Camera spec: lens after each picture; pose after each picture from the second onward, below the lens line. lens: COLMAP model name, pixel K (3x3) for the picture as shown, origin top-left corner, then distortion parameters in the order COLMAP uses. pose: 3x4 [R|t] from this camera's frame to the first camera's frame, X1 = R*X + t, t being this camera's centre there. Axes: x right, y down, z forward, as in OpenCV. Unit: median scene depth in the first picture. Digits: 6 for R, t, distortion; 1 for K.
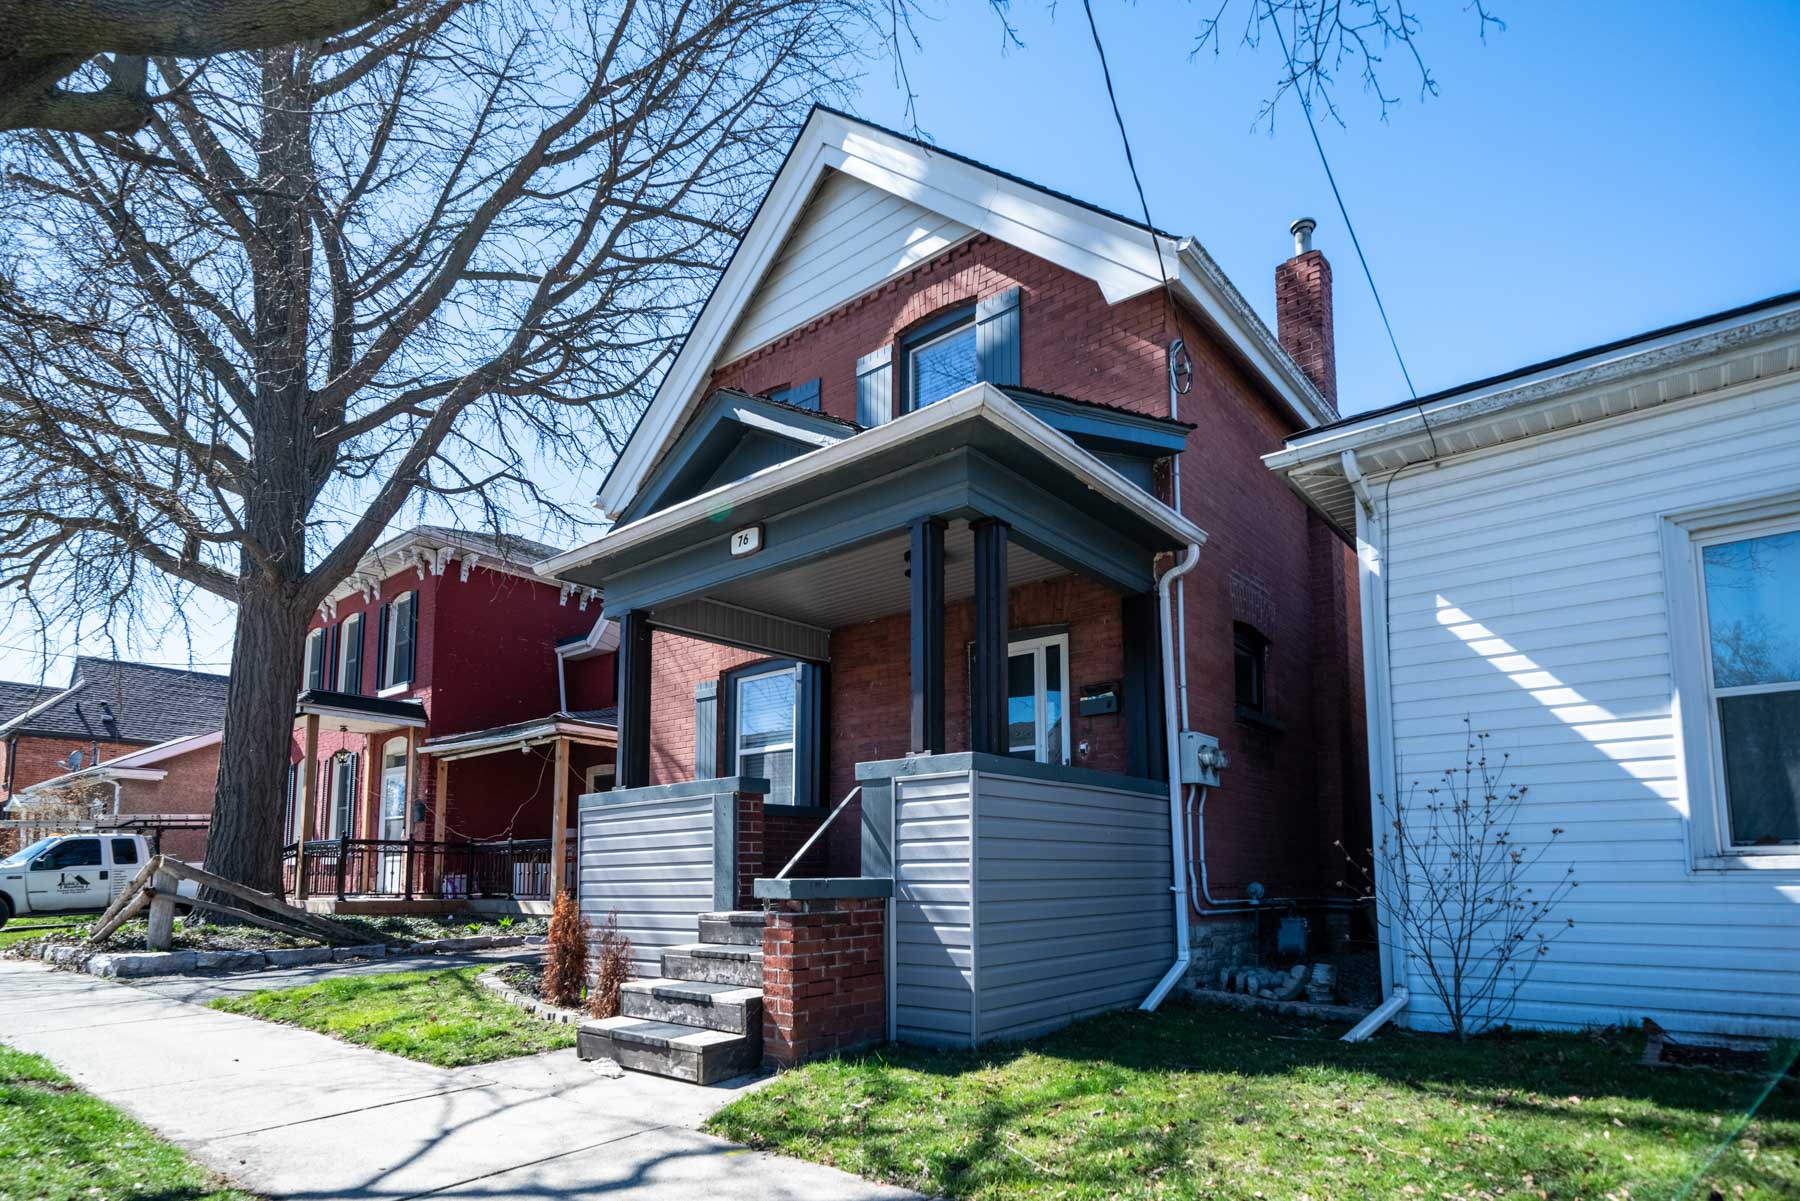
lens RADIAL K [[946.7, 0, 902.4], [0, 946.7, 645.8], [0, 0, 1]] dist [0.004336, 0.000338]
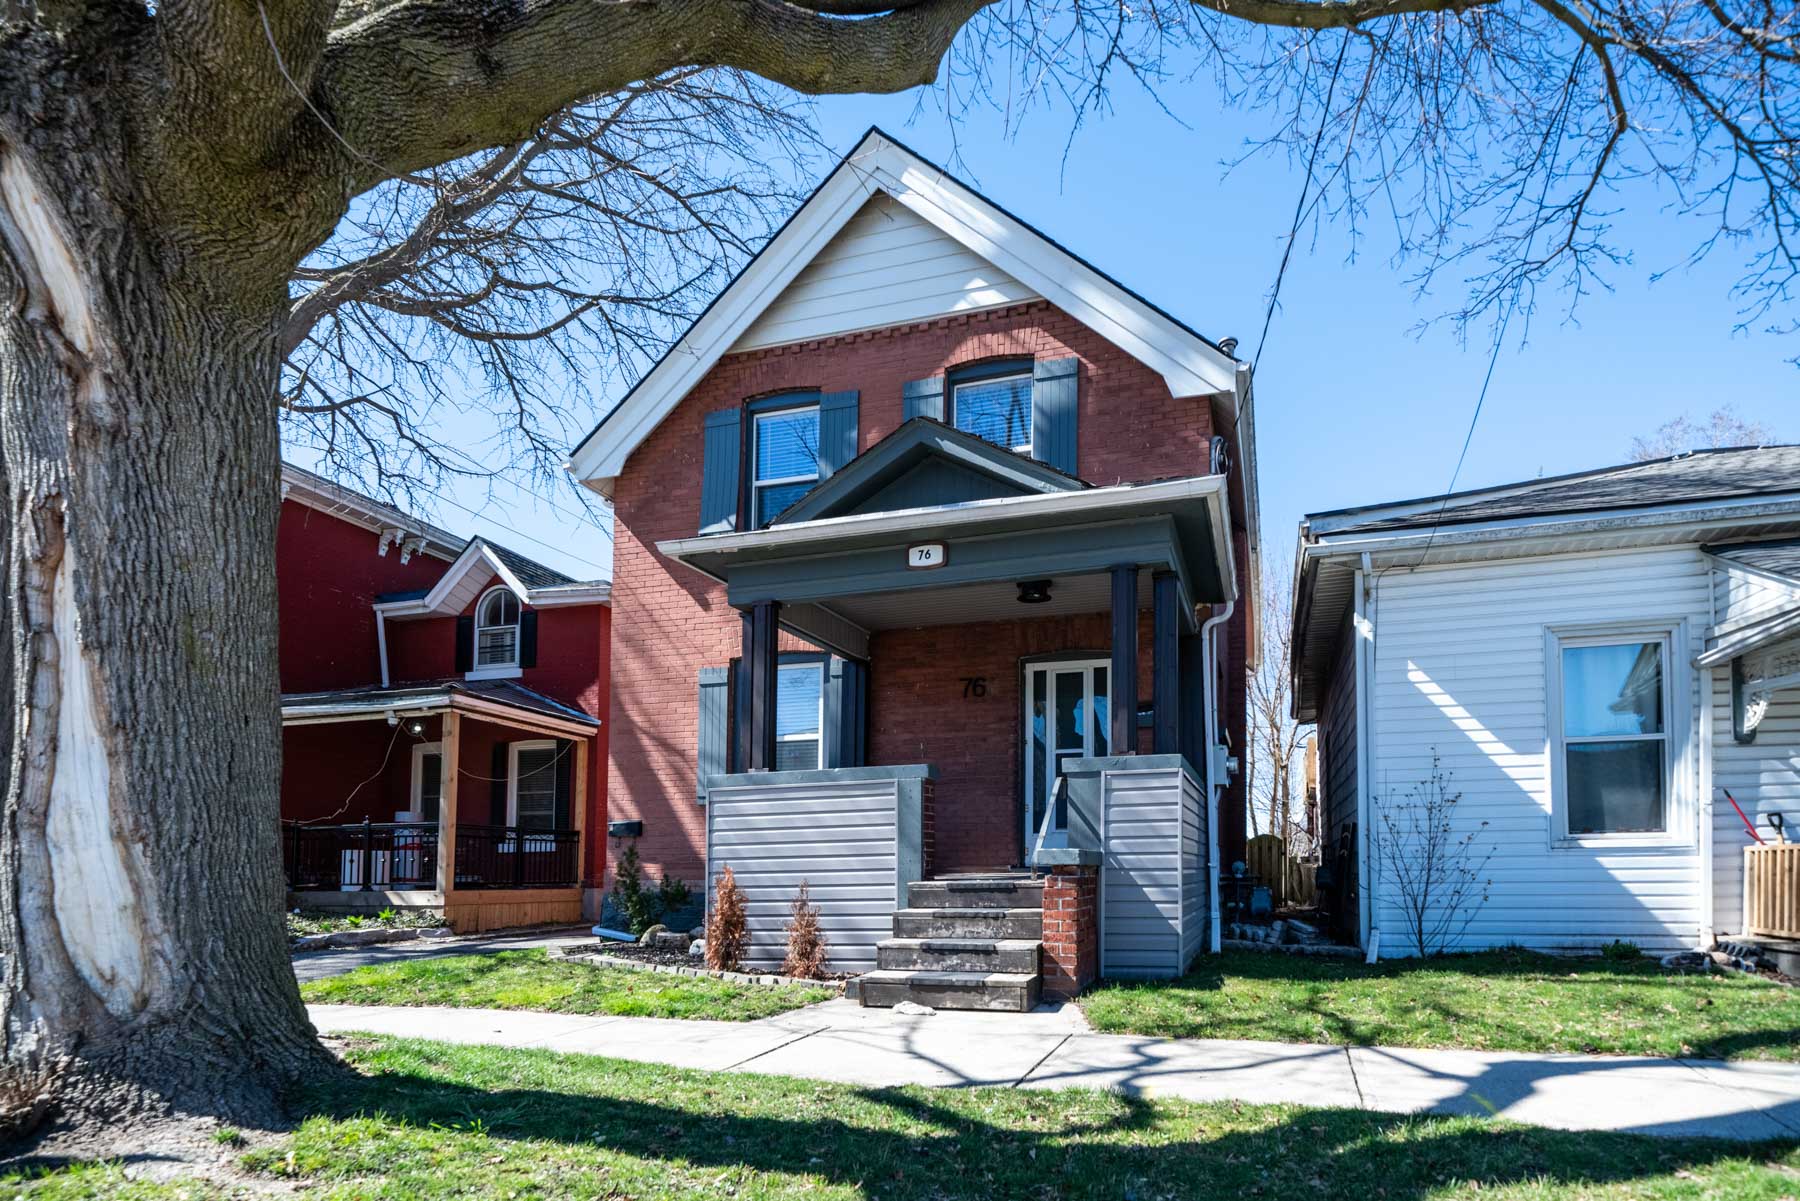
lens RADIAL K [[956.8, 0, 991.5], [0, 956.8, 670.8], [0, 0, 1]] dist [0.004601, 0.000226]
pose [[0.910747, 0.083017, 0.404534, -0.504982], [-0.093937, 0.995552, 0.007183, 0.009128], [-0.402139, -0.044543, 0.914495, -0.066956]]
